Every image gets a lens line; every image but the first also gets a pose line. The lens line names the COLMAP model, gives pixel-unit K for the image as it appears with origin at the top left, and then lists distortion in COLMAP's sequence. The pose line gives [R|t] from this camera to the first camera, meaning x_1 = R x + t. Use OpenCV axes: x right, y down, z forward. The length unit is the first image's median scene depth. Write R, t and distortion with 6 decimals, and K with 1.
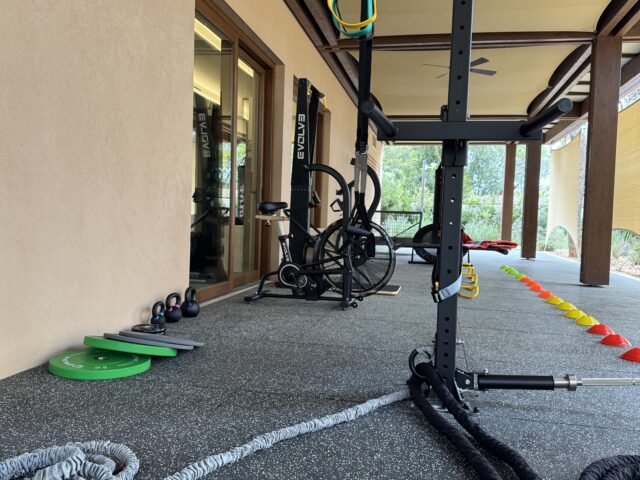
lens RADIAL K [[600.8, 0, 320.0], [0, 600.8, 240.0], [0, 0, 1]] dist [0.155019, -0.305428]
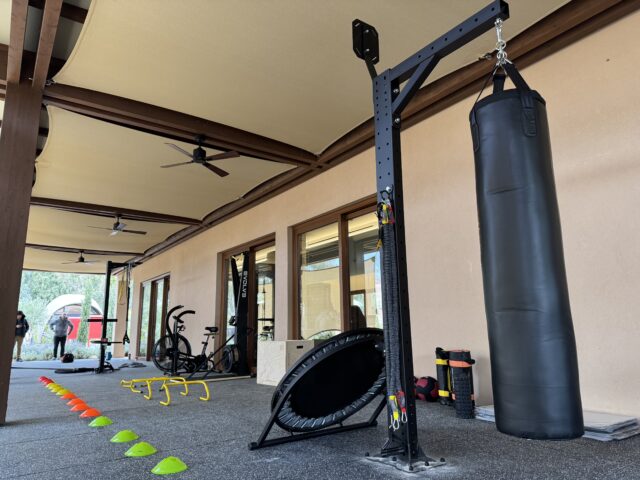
lens RADIAL K [[452.3, 0, 326.1], [0, 452.3, 239.1], [0, 0, 1]] dist [0.103222, -0.147245]
pose [[-0.690645, -0.150926, -0.707270, 0.905137], [-0.019825, 0.981565, -0.190099, -0.070433], [0.722922, -0.117270, -0.680905, 2.548378]]
